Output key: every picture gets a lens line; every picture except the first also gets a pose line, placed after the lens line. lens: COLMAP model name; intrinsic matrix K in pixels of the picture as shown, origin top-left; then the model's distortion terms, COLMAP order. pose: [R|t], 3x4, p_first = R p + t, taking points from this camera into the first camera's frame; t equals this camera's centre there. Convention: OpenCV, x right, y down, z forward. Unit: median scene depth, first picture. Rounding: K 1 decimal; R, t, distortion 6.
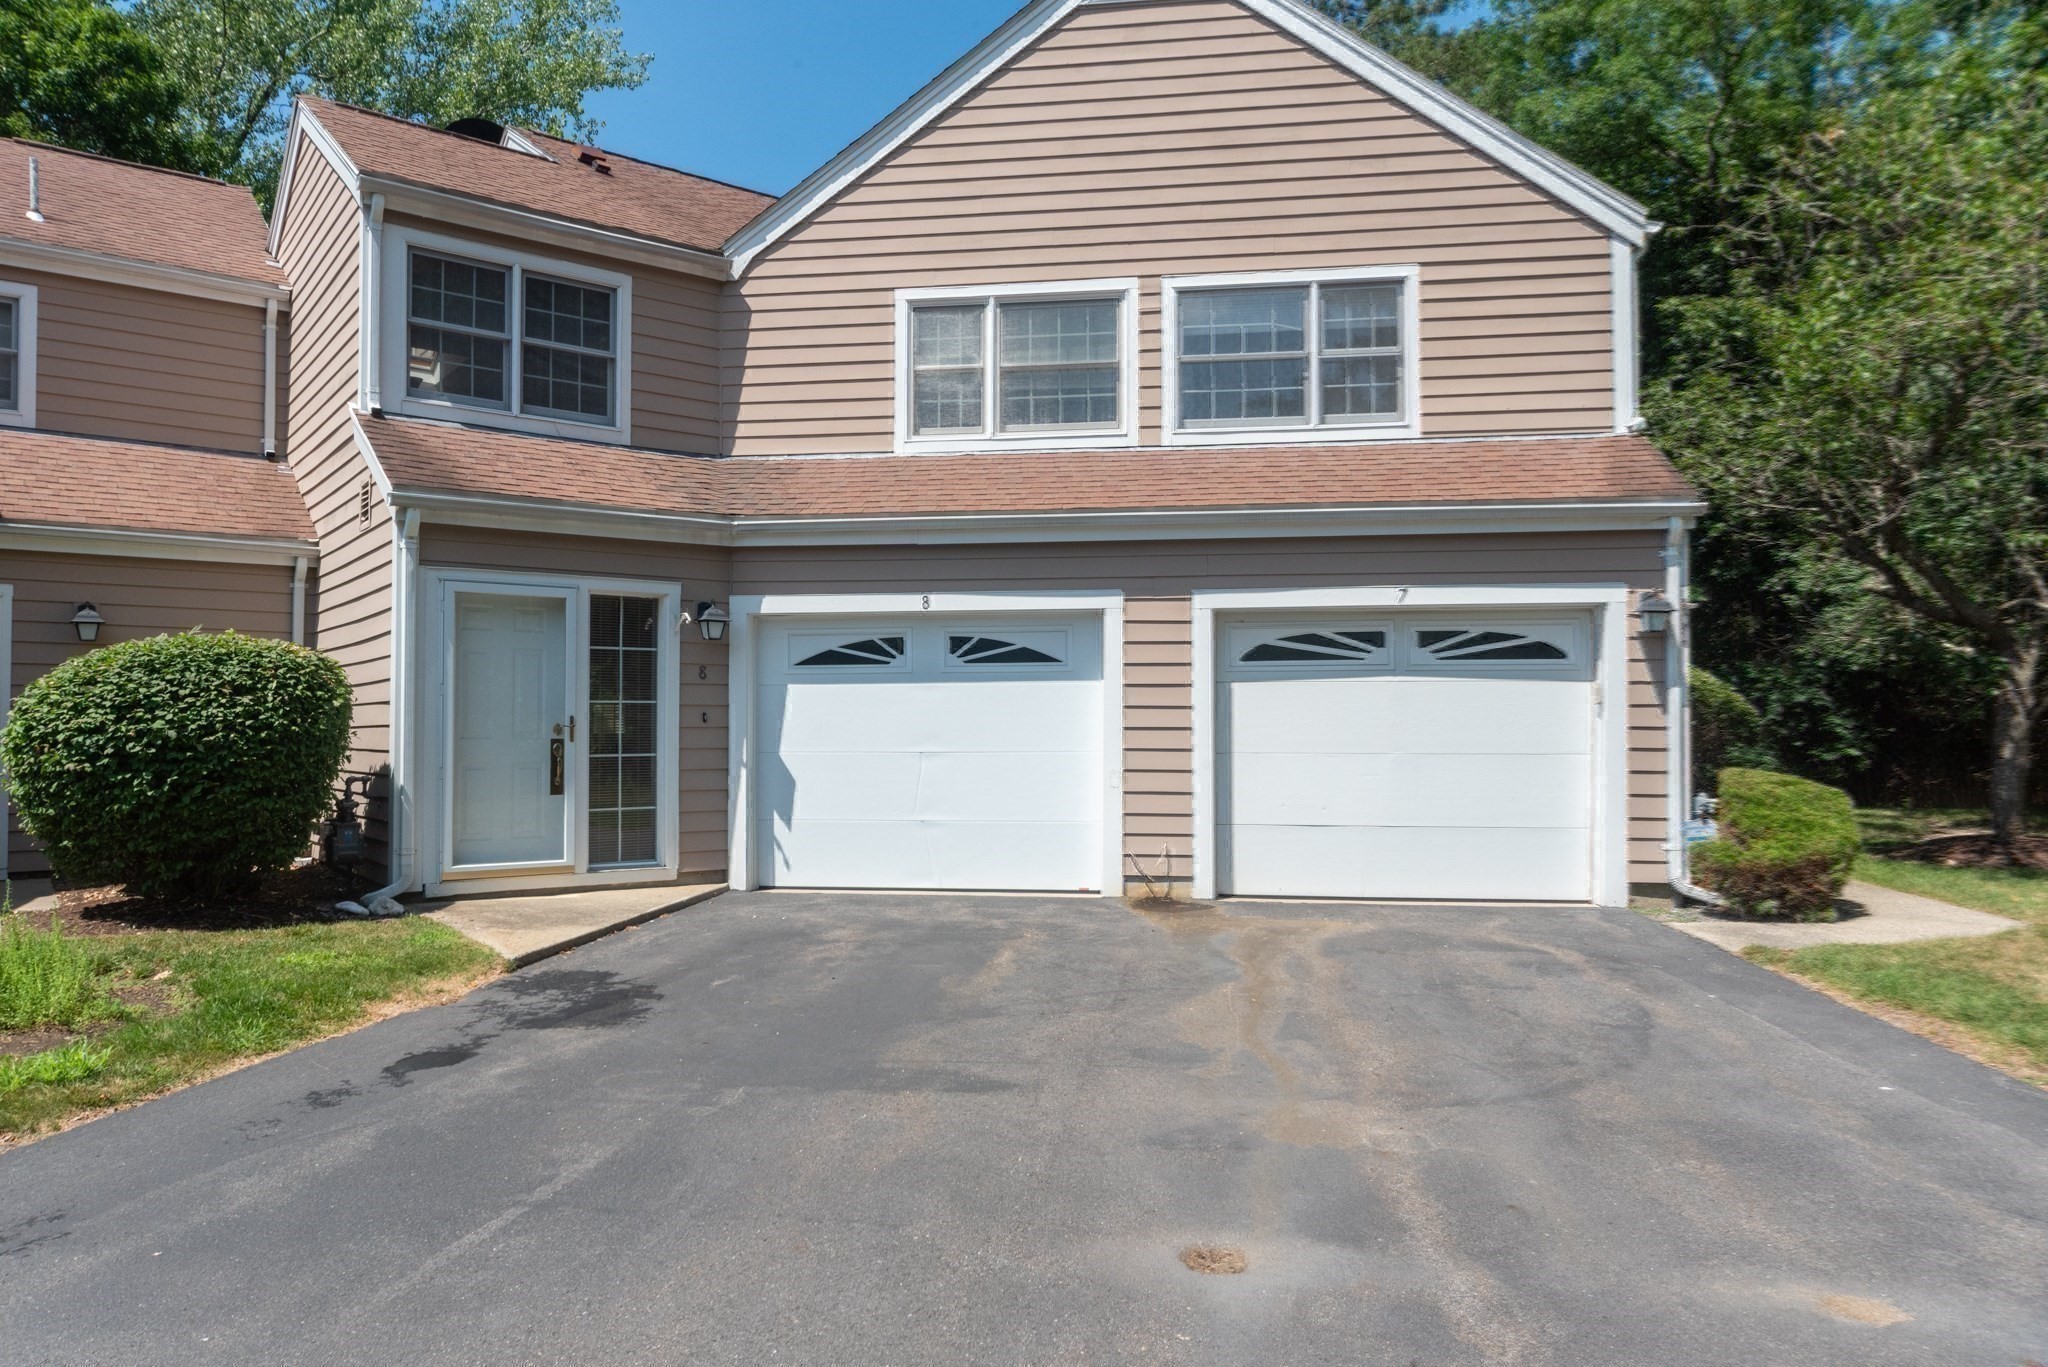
lens RADIAL K [[1321.6, 0, 1018.5], [0, 1321.6, 692.0], [0, 0, 1]] dist [0.004202, -0.012406]
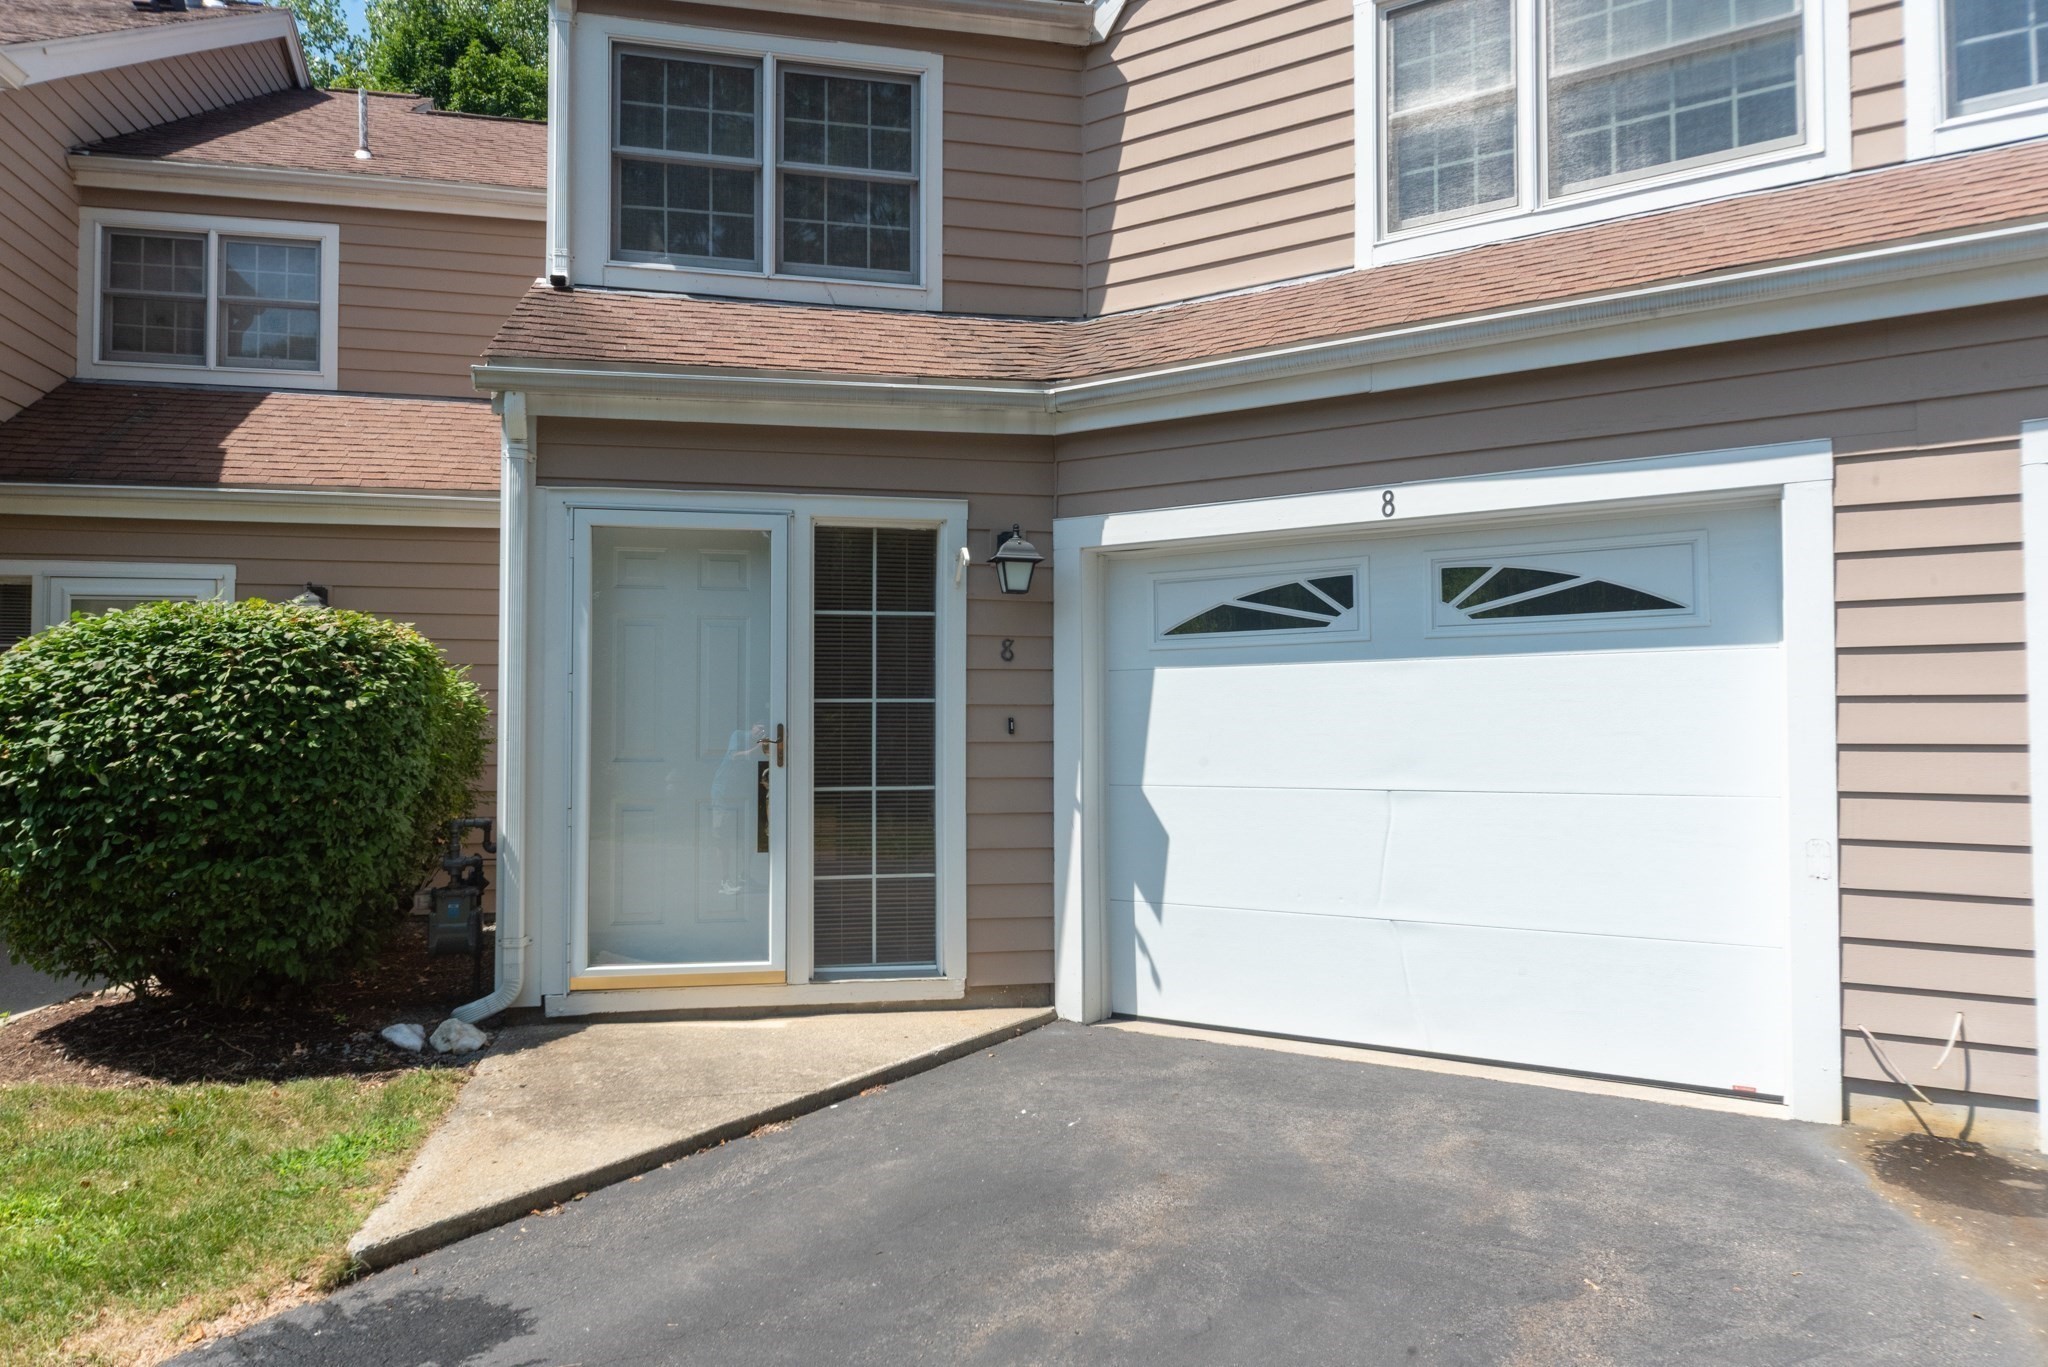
lens RADIAL K [[1321.6, 0, 1018.5], [0, 1321.6, 692.0], [0, 0, 1]] dist [0.004202, -0.012406]
pose [[0.905960, -0.014094, -0.423129, 0.016588], [0.012142, 0.999900, -0.007309, 0.008416], [0.423189, 0.001484, 0.906040, 0.459511]]
